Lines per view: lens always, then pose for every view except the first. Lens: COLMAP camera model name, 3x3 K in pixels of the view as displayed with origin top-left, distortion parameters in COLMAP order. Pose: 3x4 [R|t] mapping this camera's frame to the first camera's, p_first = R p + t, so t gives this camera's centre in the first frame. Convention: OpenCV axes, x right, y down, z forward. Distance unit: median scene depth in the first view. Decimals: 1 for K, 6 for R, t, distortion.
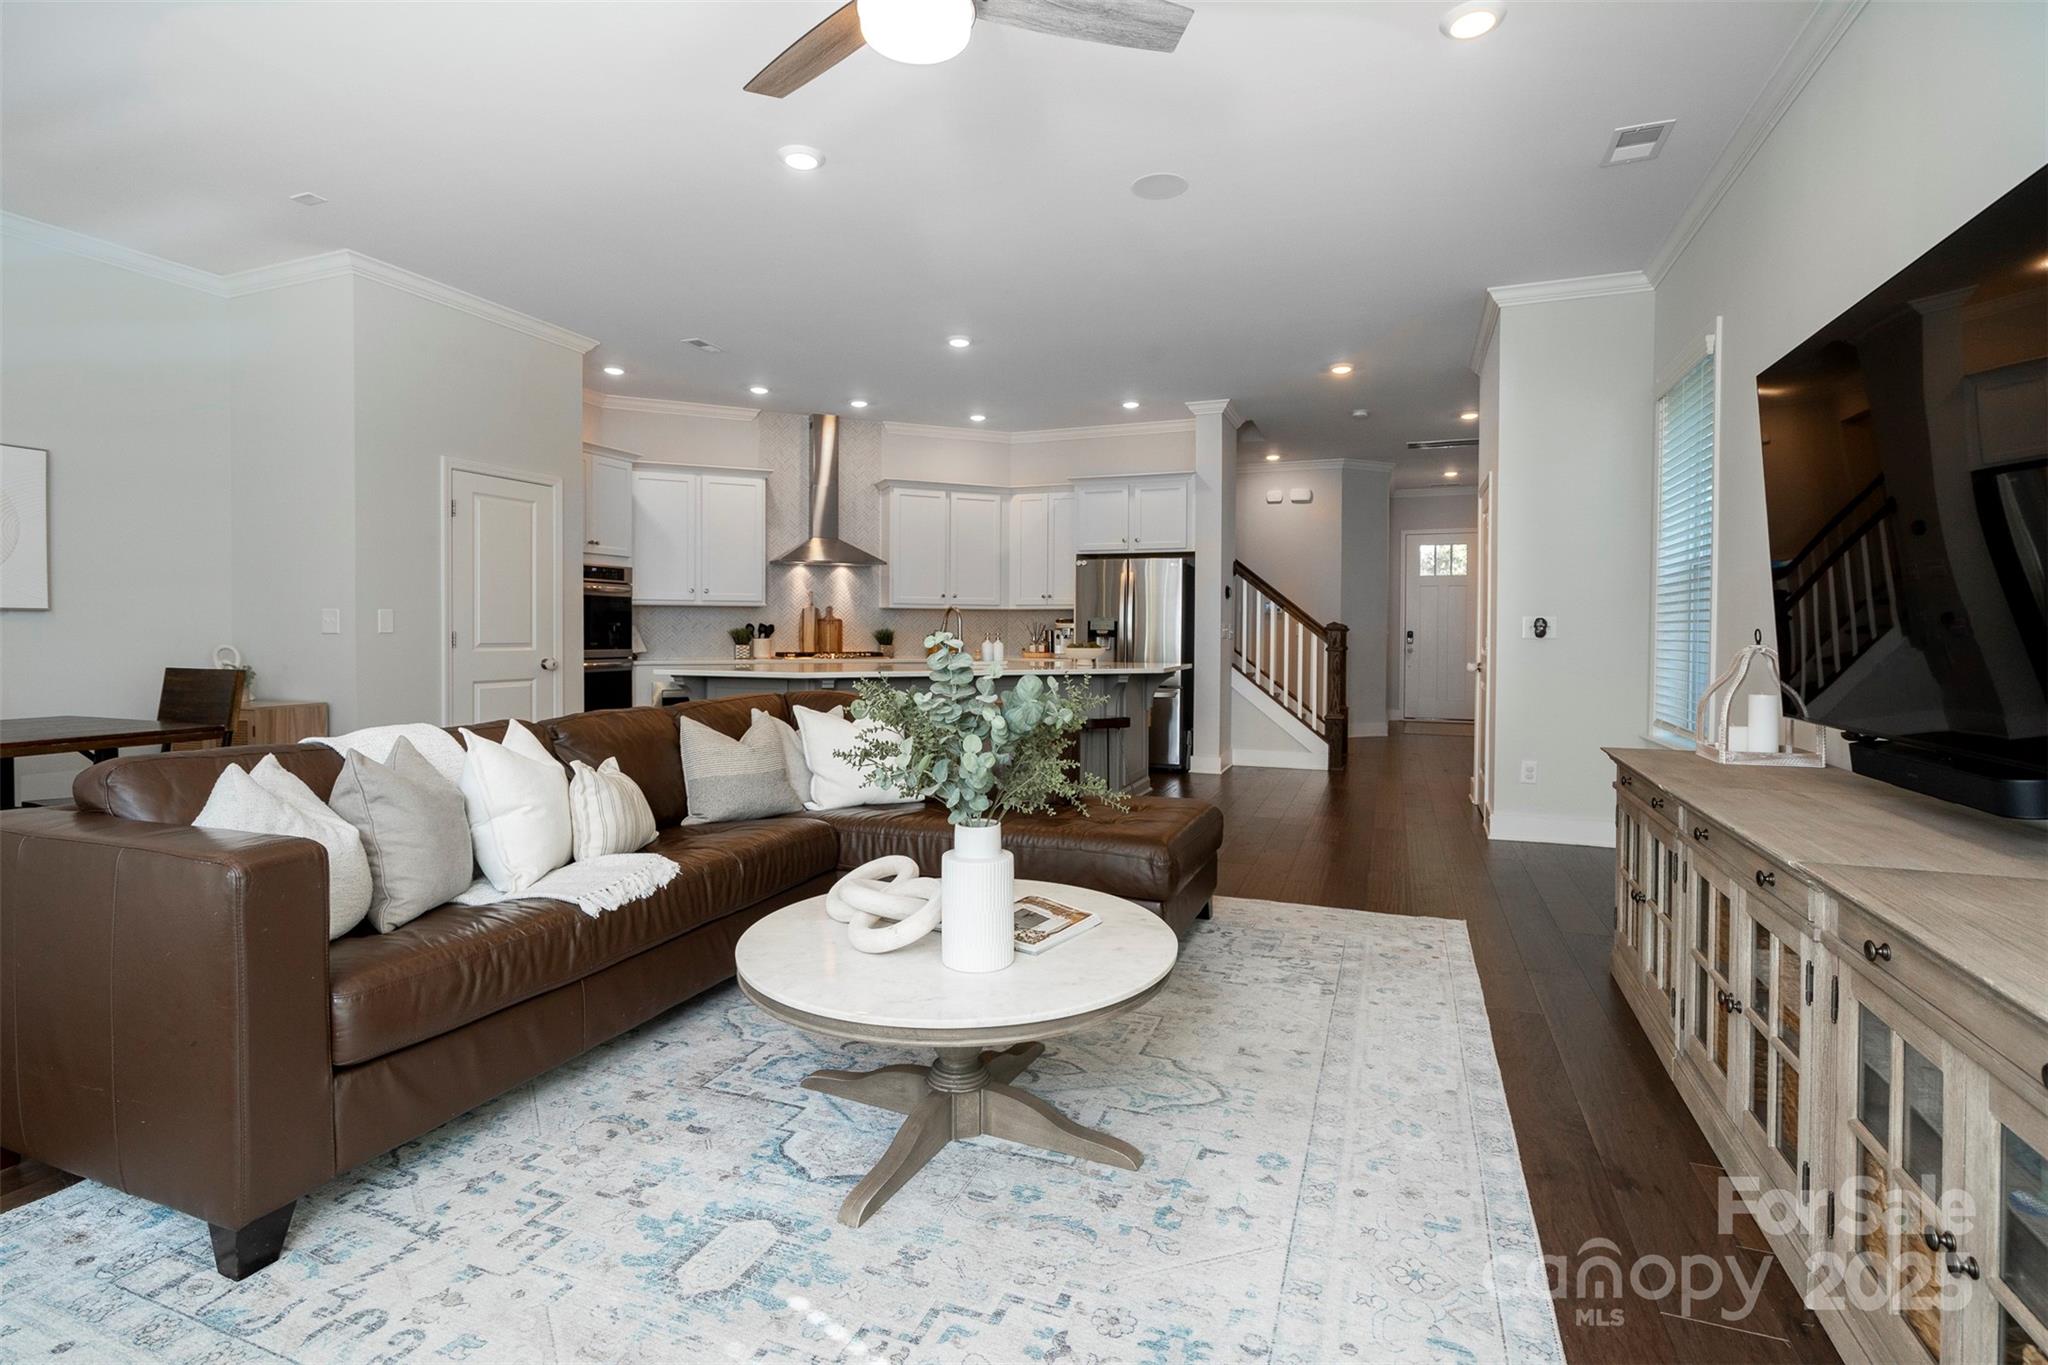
lens RADIAL K [[970.4, 0, 1011.5], [0, 970.4, 650.9], [0, 0, 1]] dist [0.000560, 0.000902]
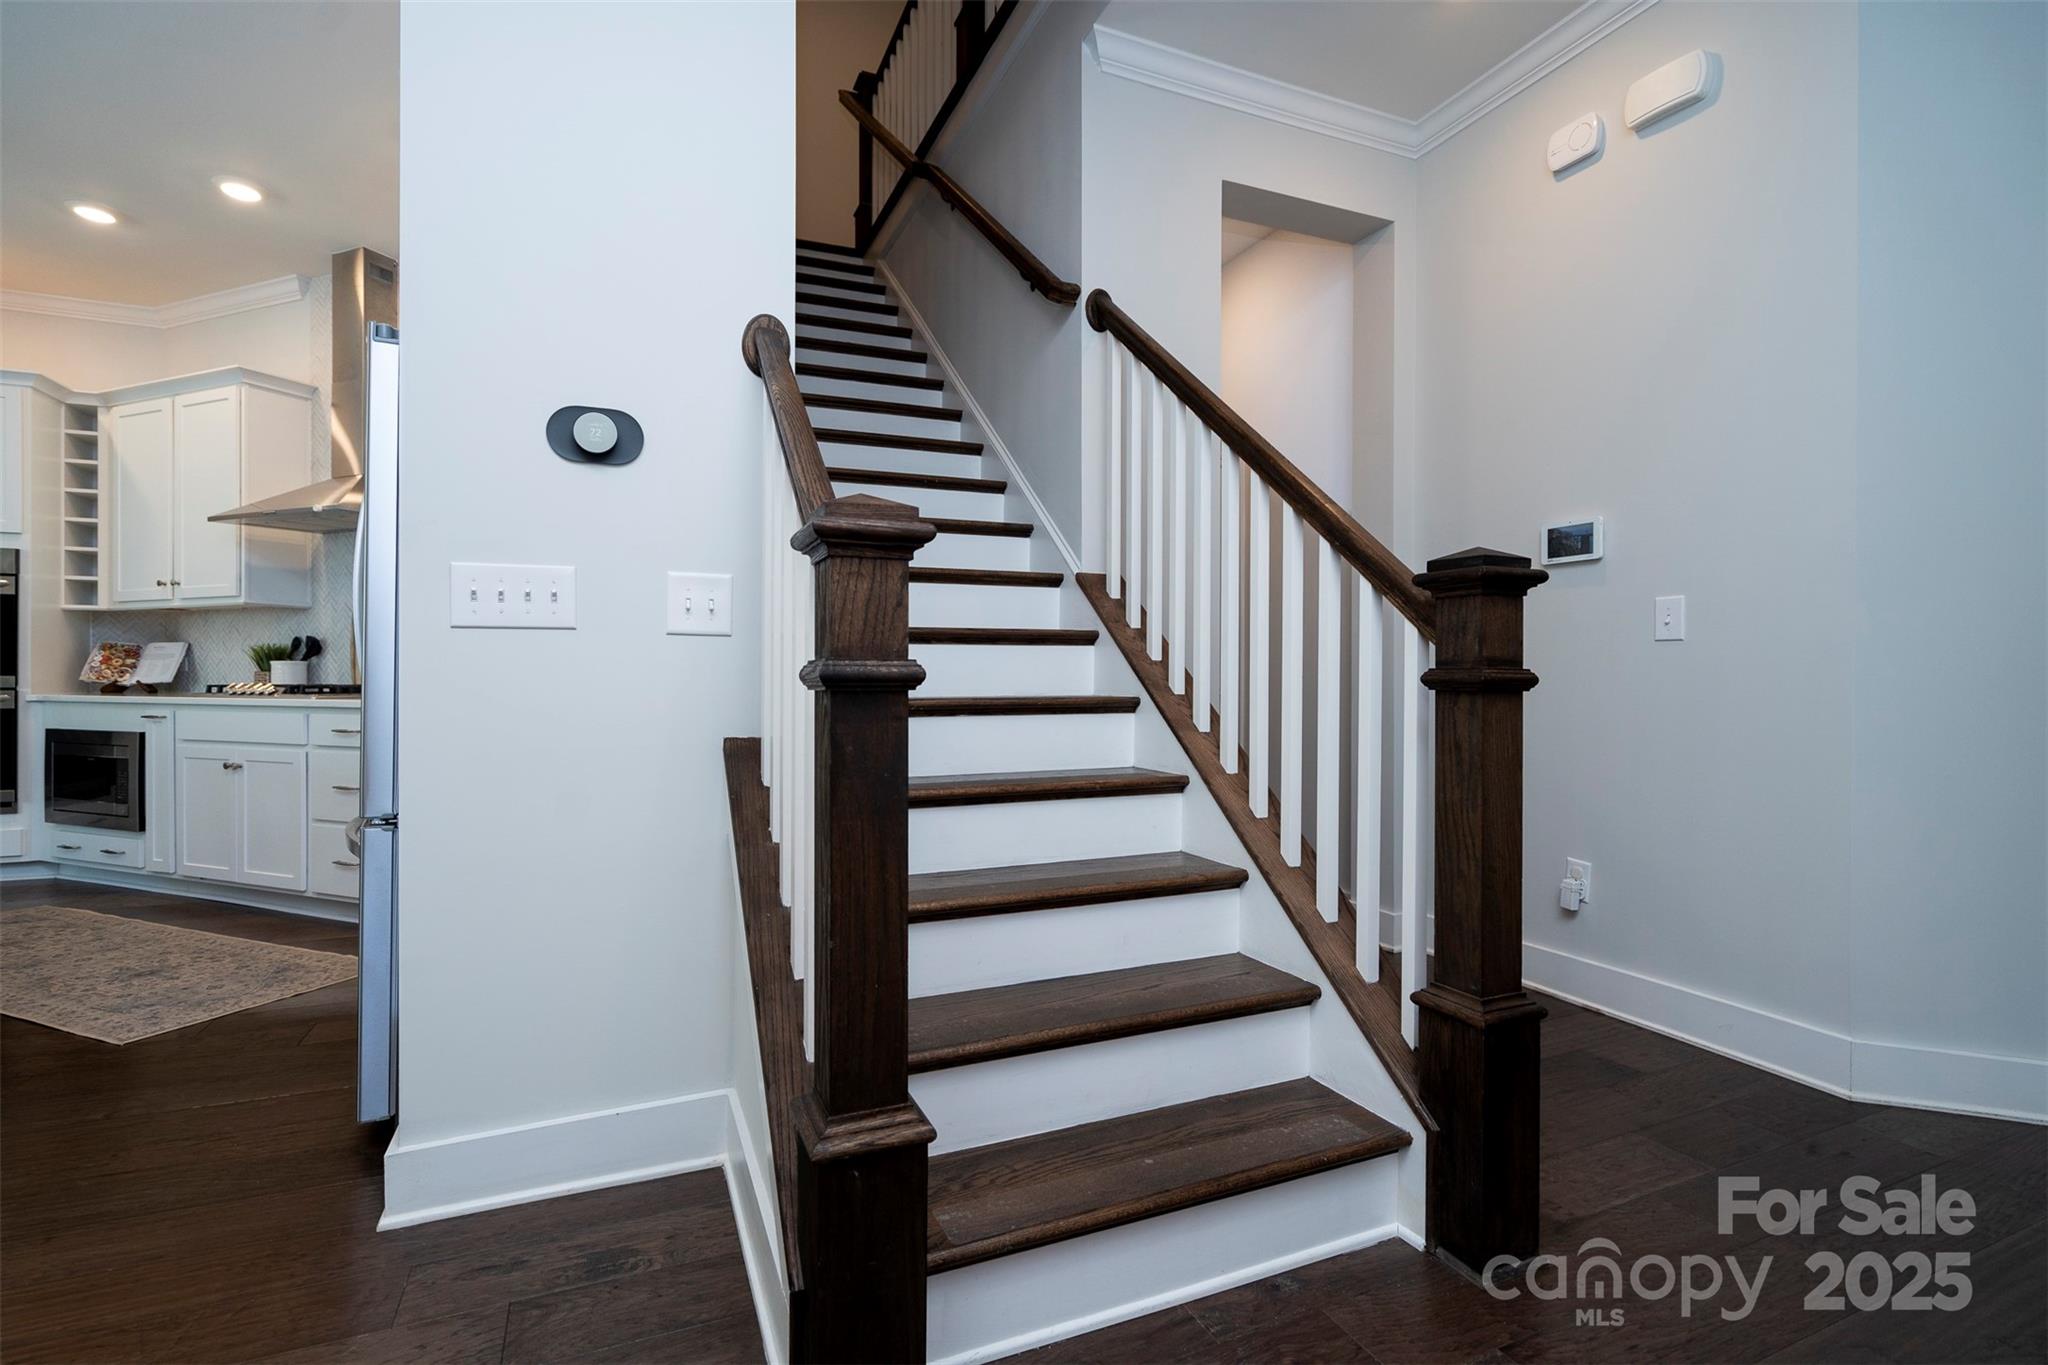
lens RADIAL K [[935.3, 0, 1015.6], [0, 935.3, 677.1], [0, 0, 1]] dist [-0.000253, 0.000116]
pose [[0.706156, -0.001190, -0.708055, 0.456345], [-0.011643, 0.999844, -0.013292, -0.000686], [0.707961, 0.017630, 0.706032, 0.918997]]
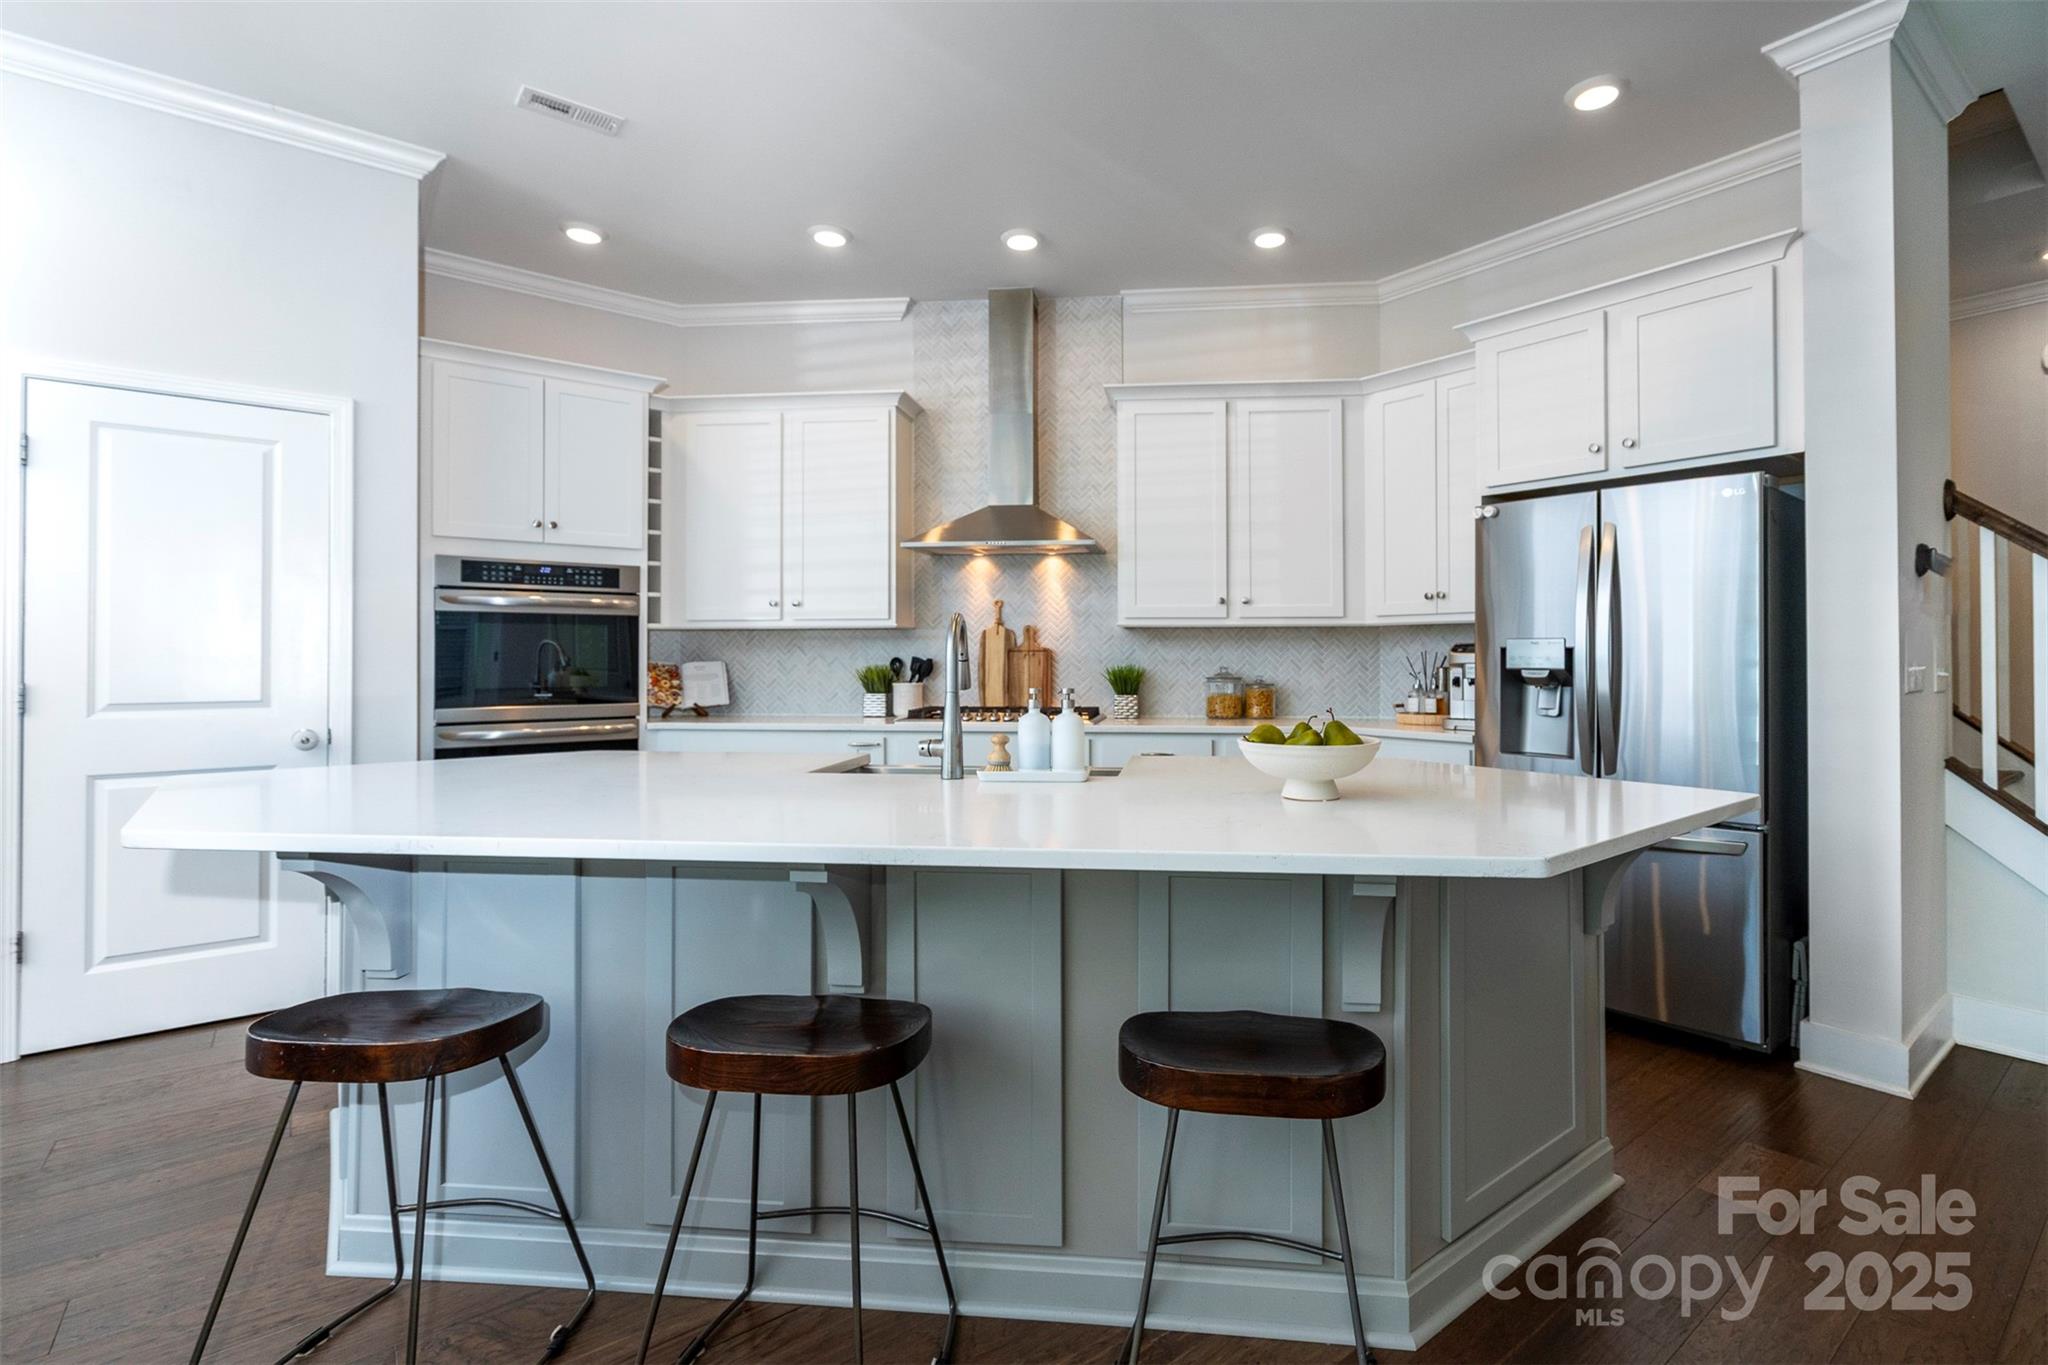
lens RADIAL K [[959.0, 0, 1112.9], [0, 959.0, 646.3], [0, 0, 1]] dist [-0.000882, -0.000031]
pose [[0.877420, -0.010924, -0.479598, 0.130531], [-0.004248, 0.999525, -0.030539, -0.017832], [0.479704, 0.028833, 0.876957, 0.554427]]
